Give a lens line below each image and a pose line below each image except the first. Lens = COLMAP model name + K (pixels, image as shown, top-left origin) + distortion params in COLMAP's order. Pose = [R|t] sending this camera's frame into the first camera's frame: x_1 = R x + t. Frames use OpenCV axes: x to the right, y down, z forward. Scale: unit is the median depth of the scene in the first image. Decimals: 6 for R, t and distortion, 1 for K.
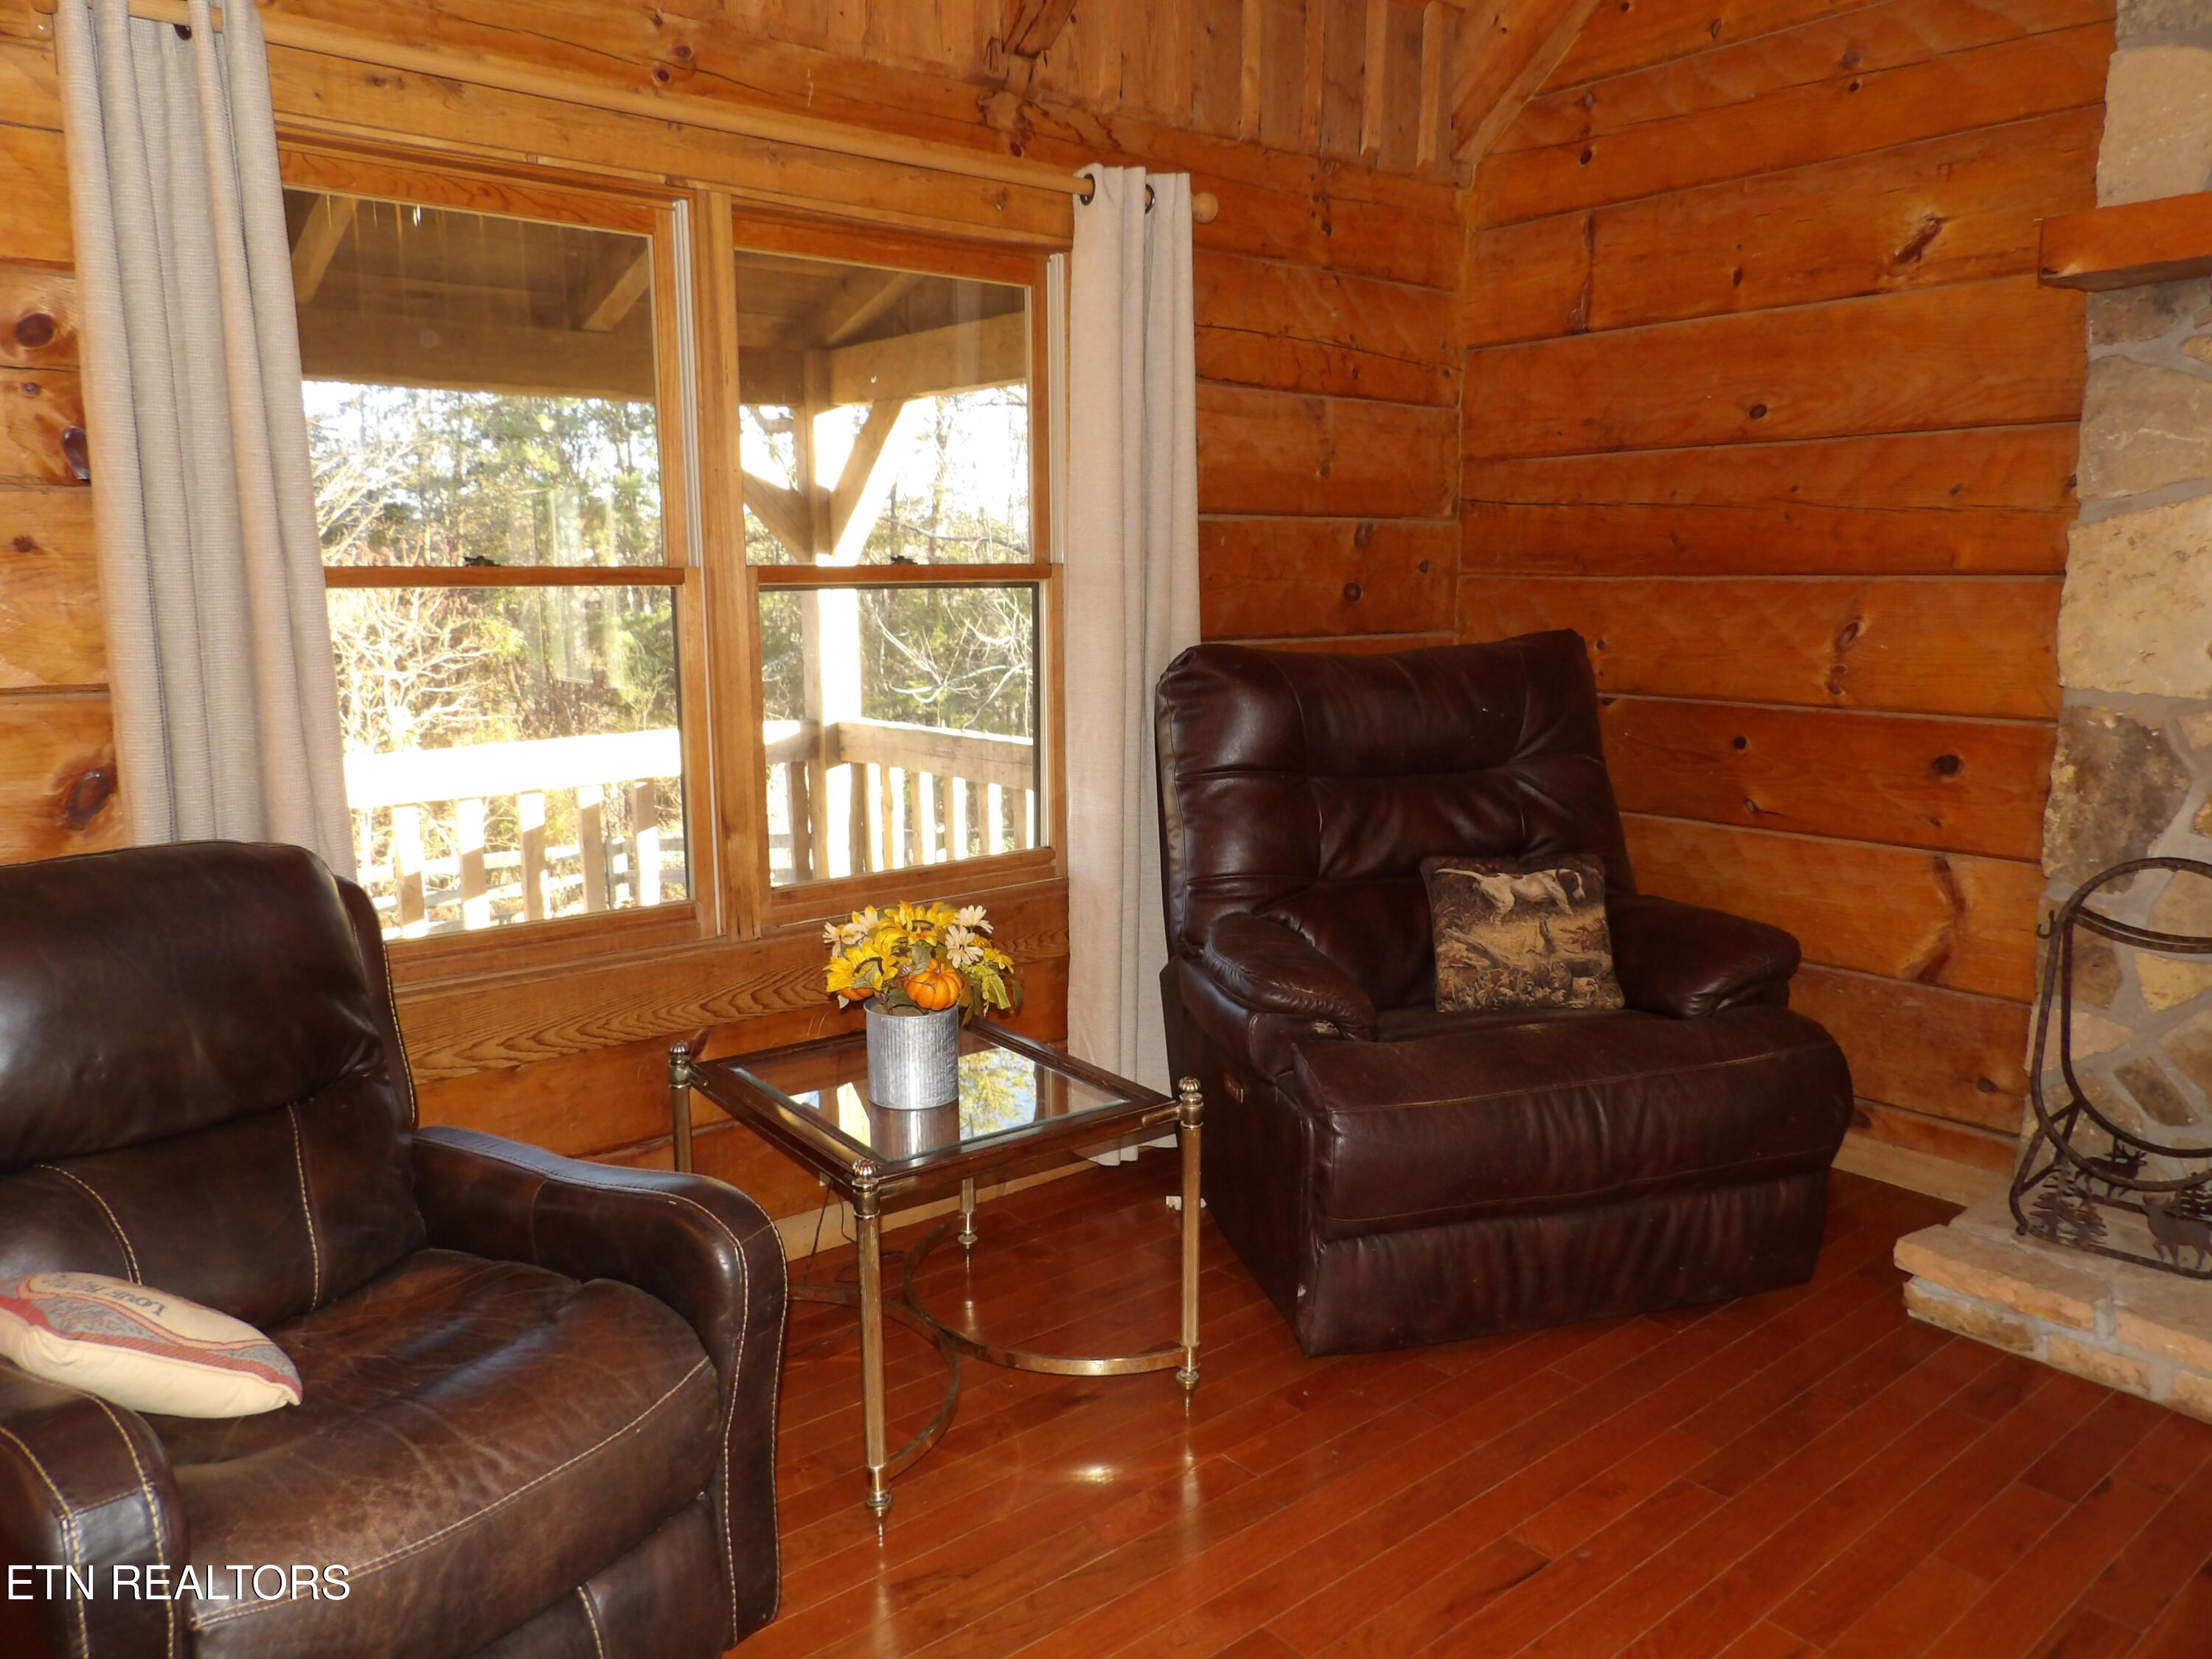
lens RADIAL K [[1590.5, 0, 1103.3], [0, 1590.5, 832.8], [0, 0, 1]] dist [-0.031346, 0.042860]
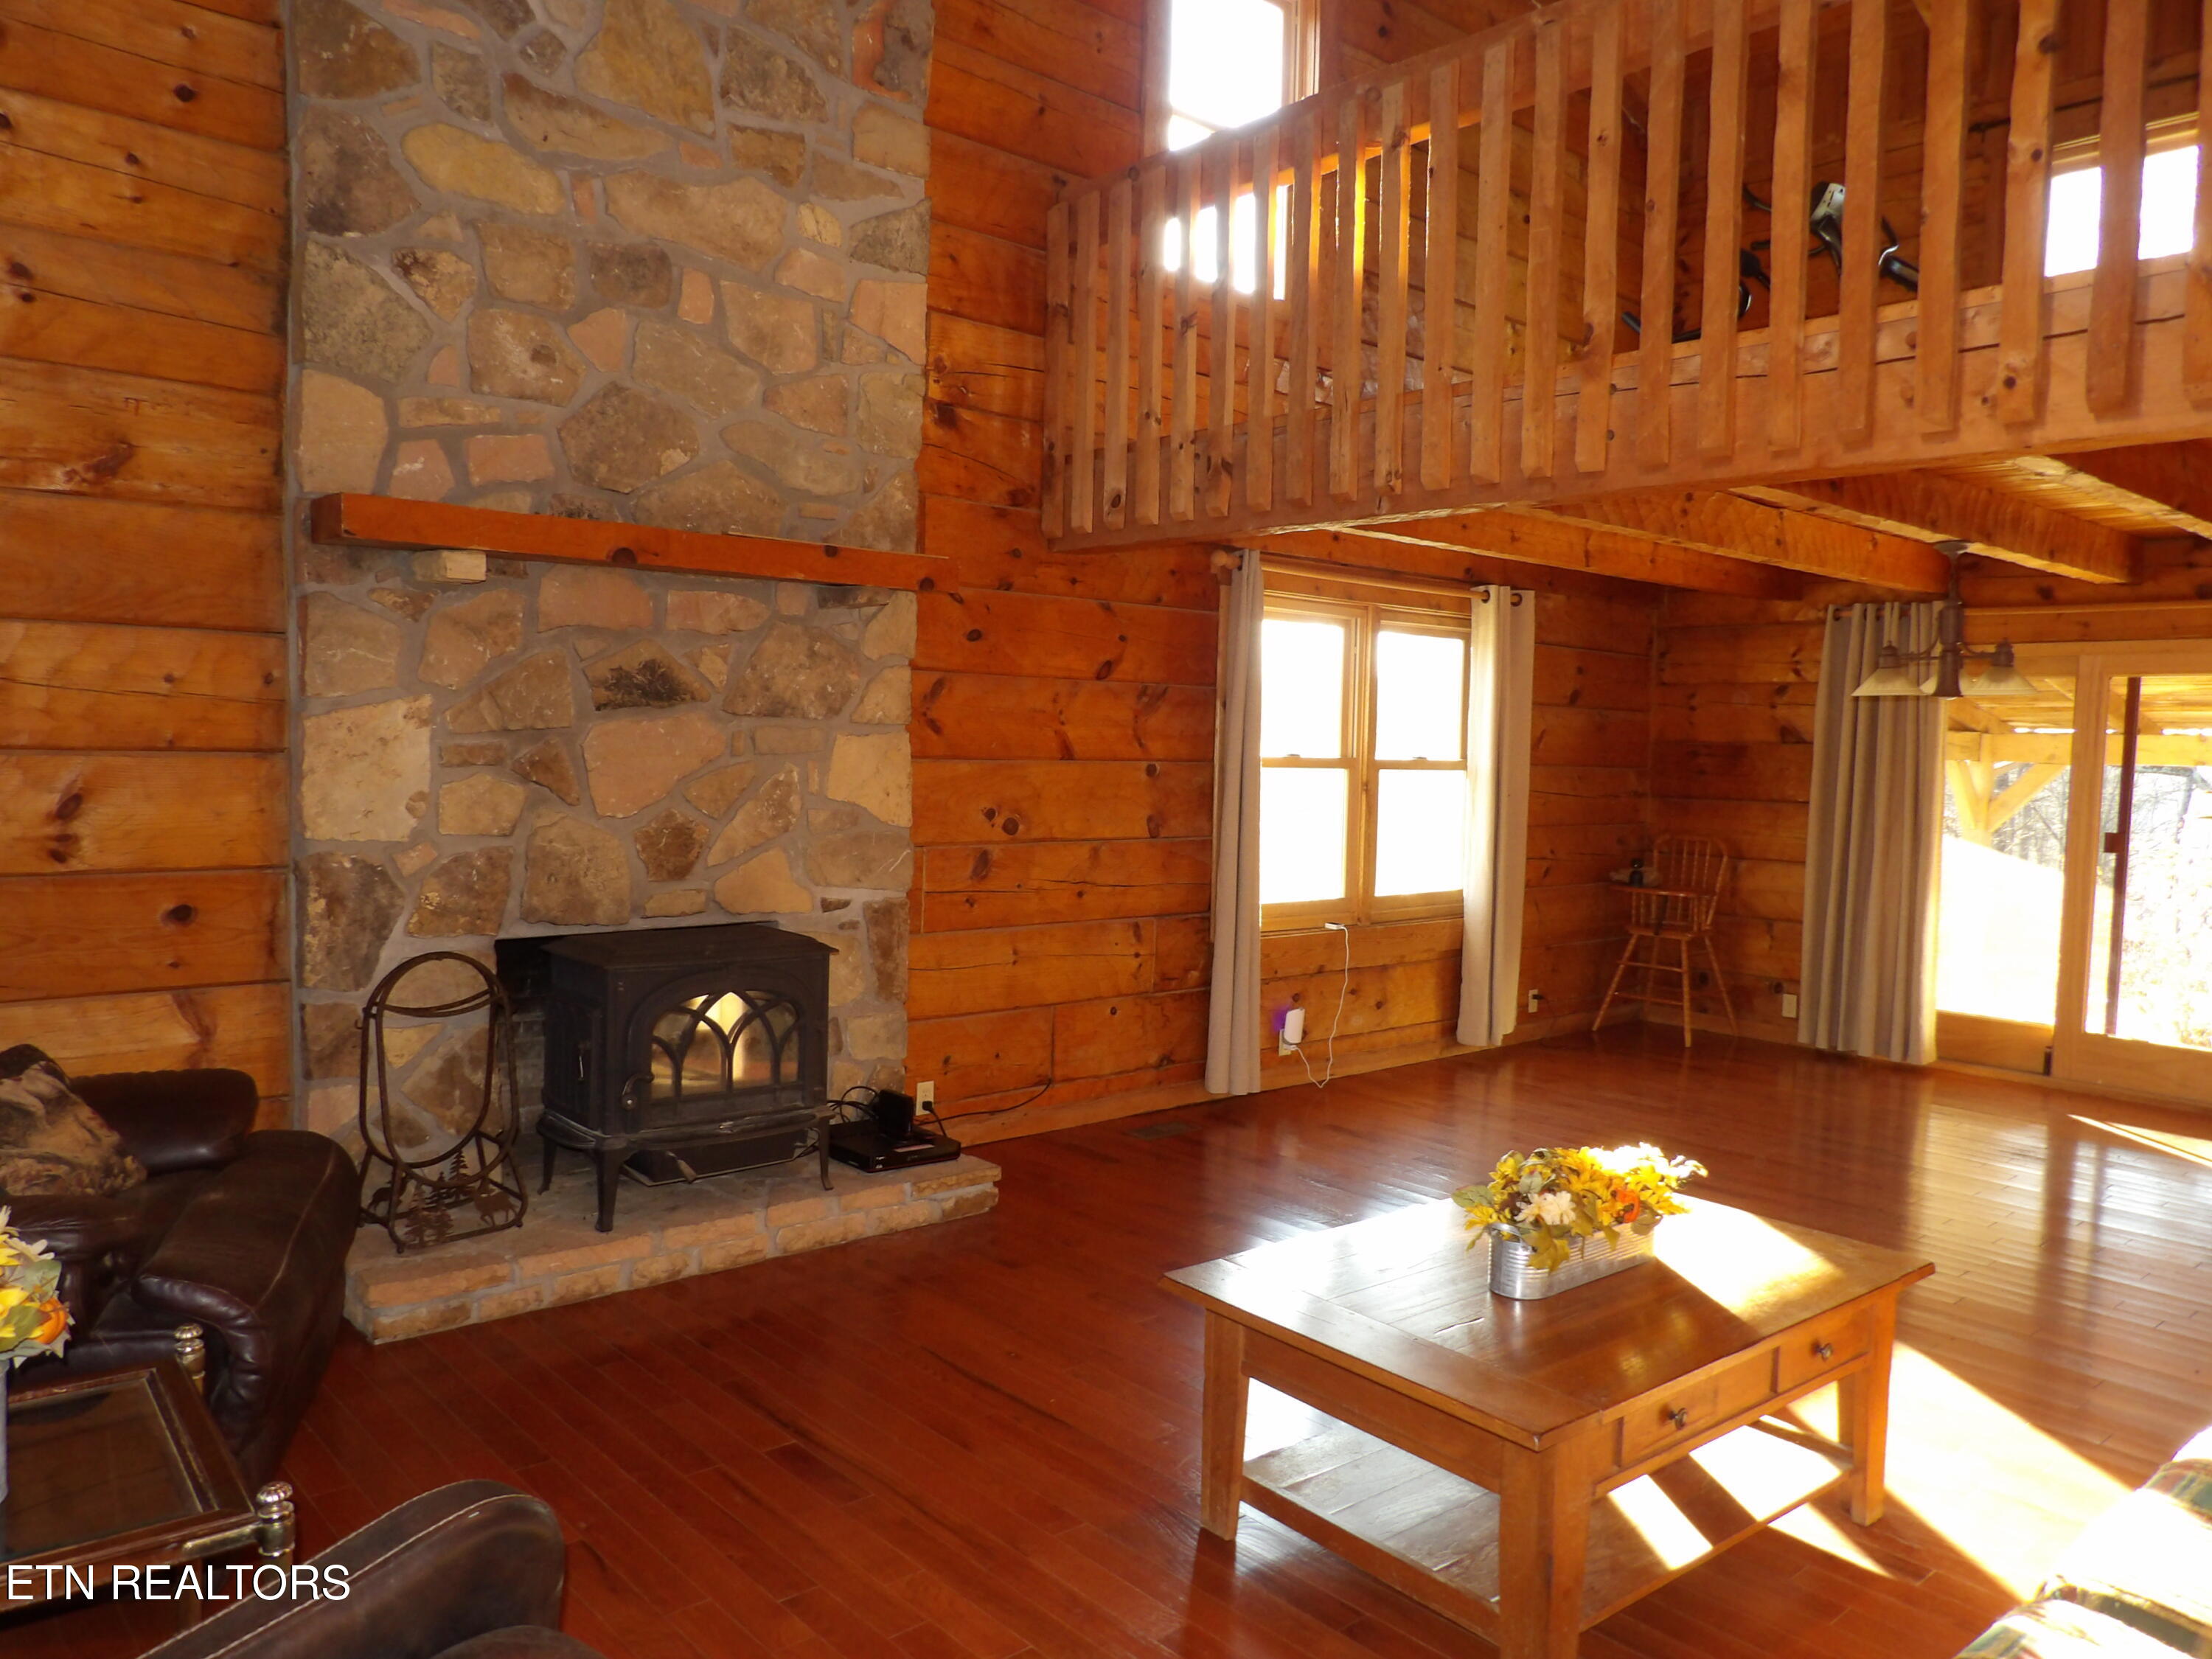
lens RADIAL K [[1590.5, 0, 1096.9], [0, 1590.5, 837.5], [0, 0, 1]] dist [-0.031346, 0.042860]
pose [[-0.034946, -0.057305, 0.997745, -0.666942], [0.139498, 0.988301, 0.061649, -0.079681], [-0.989606, 0.141338, -0.026543, 0.380221]]
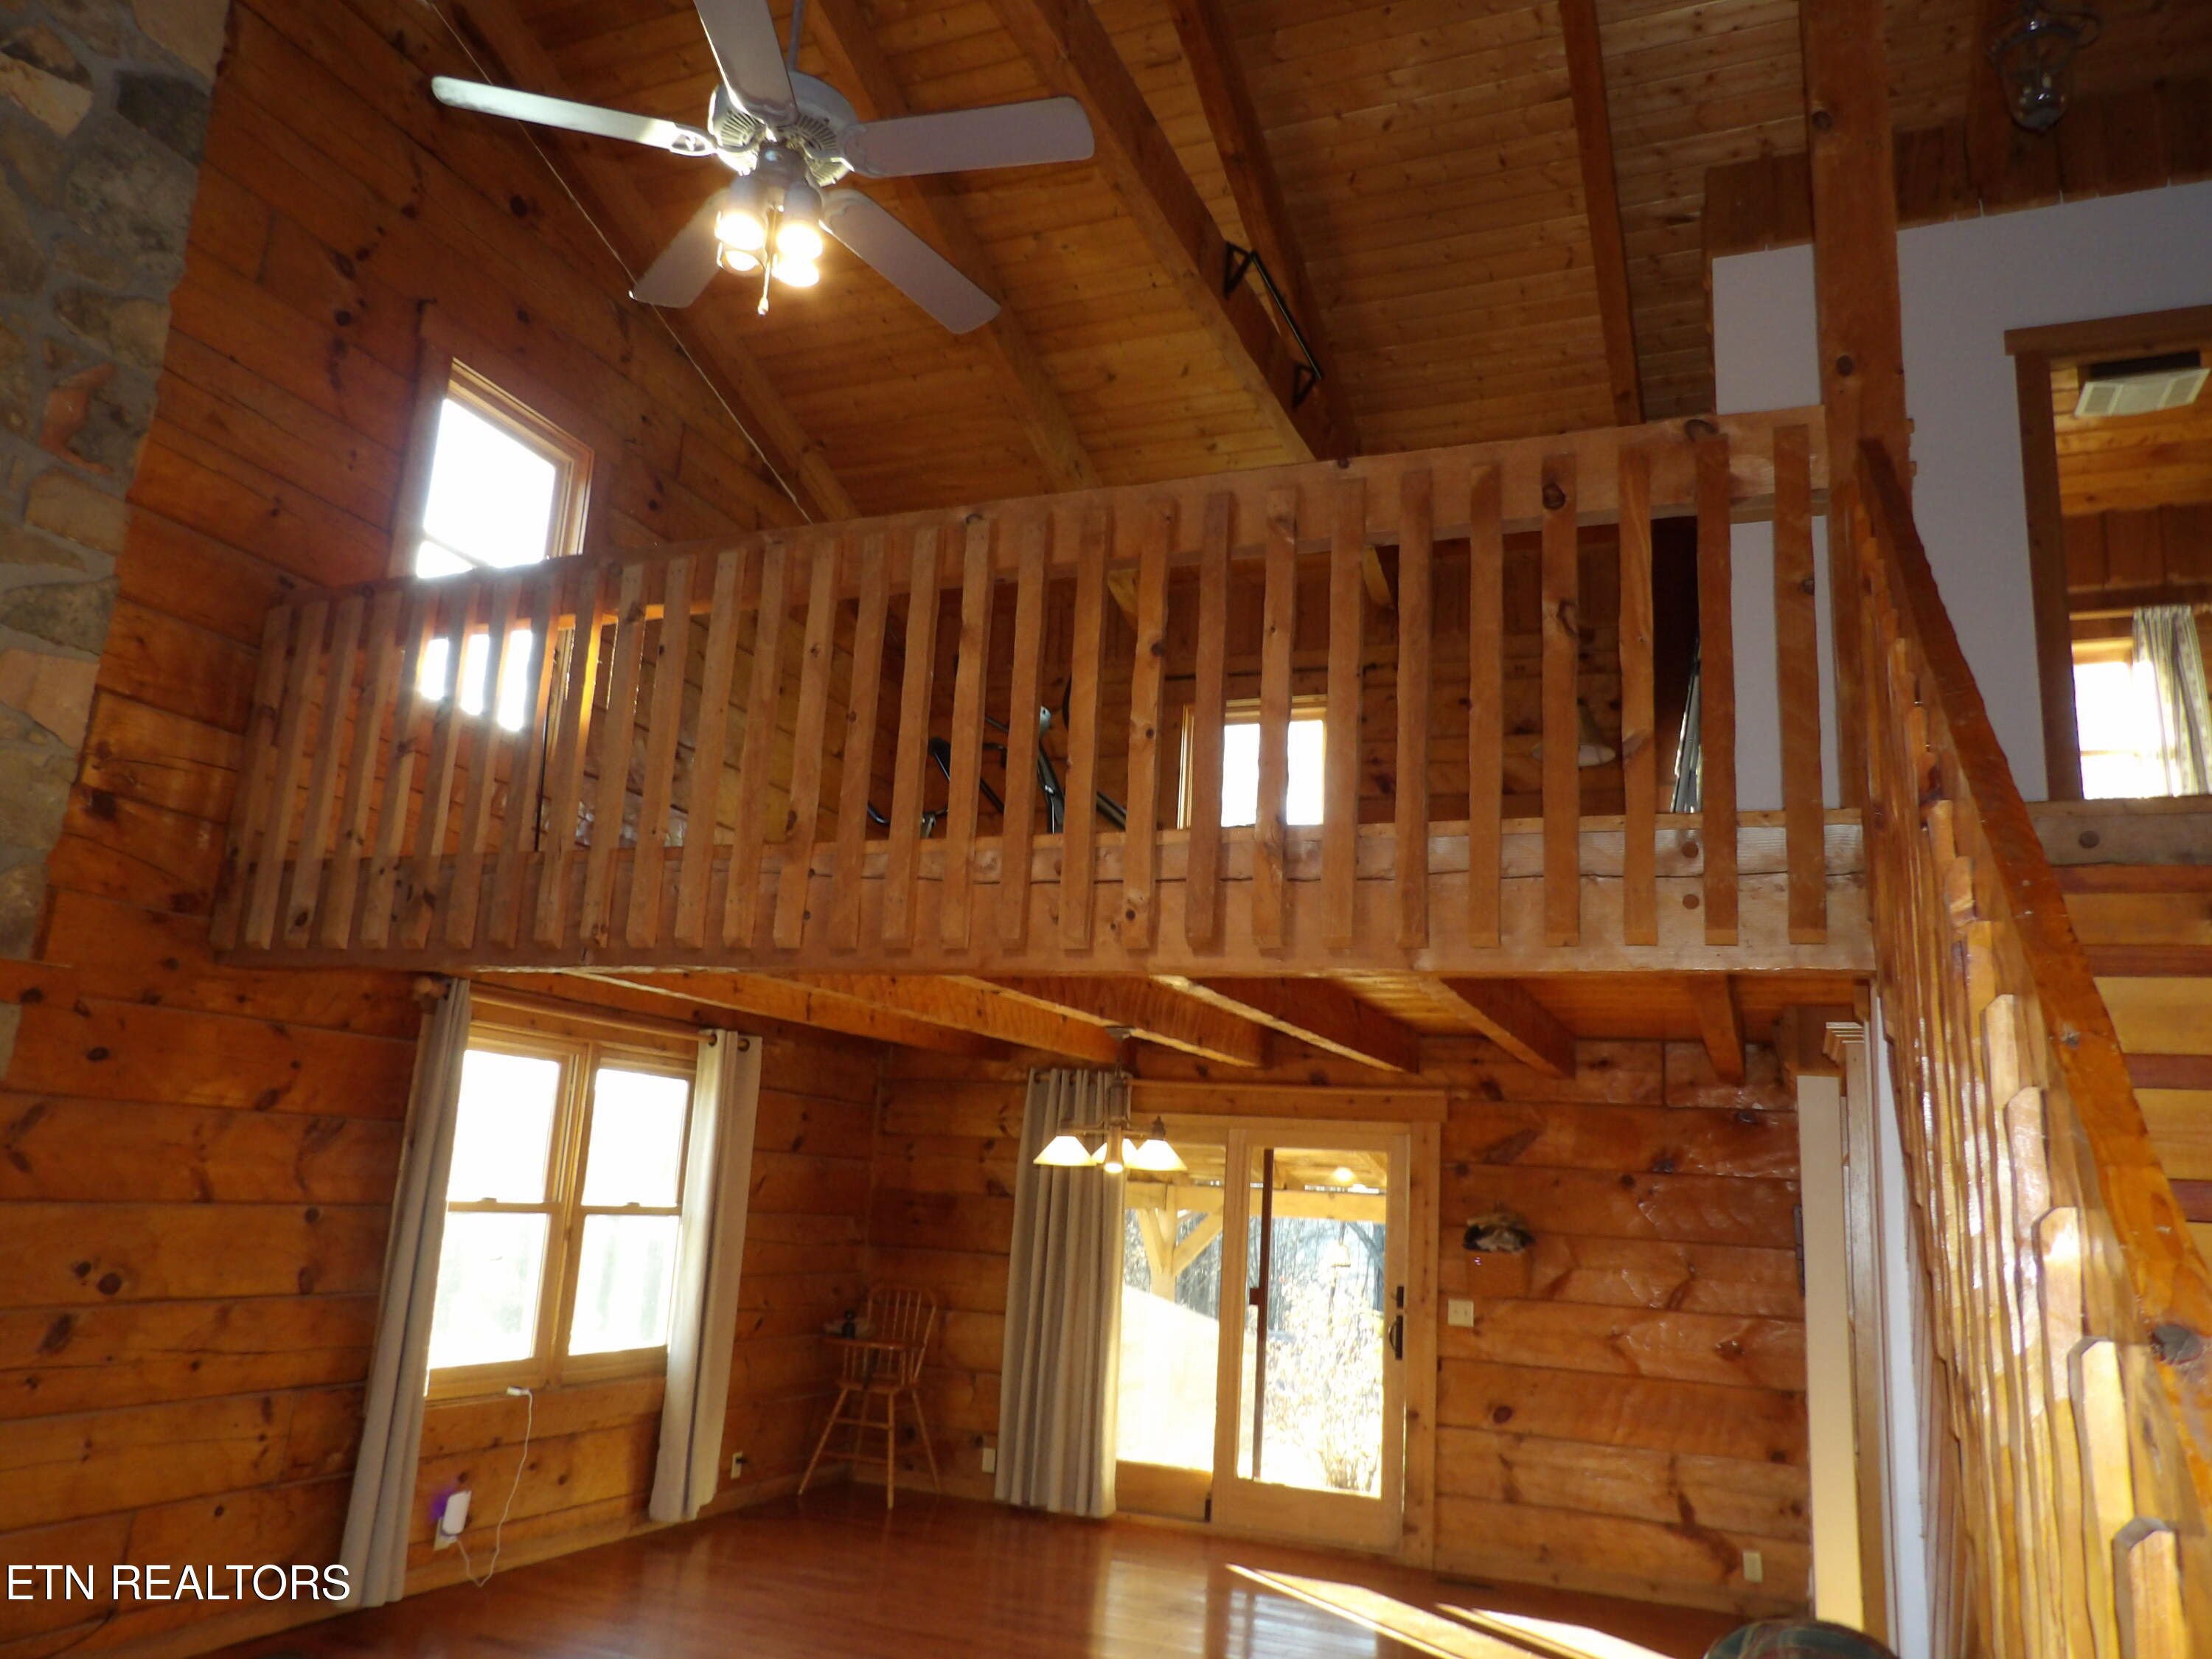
lens RADIAL K [[1590.5, 0, 1099.2], [0, 1590.5, 831.7], [0, 0, 1]] dist [-0.031346, 0.042860]
pose [[-0.467460, 0.171113, 0.867295, -0.684186], [0.088274, 0.985219, -0.146801, -0.113303], [-0.879596, 0.007936, -0.475656, 0.315000]]
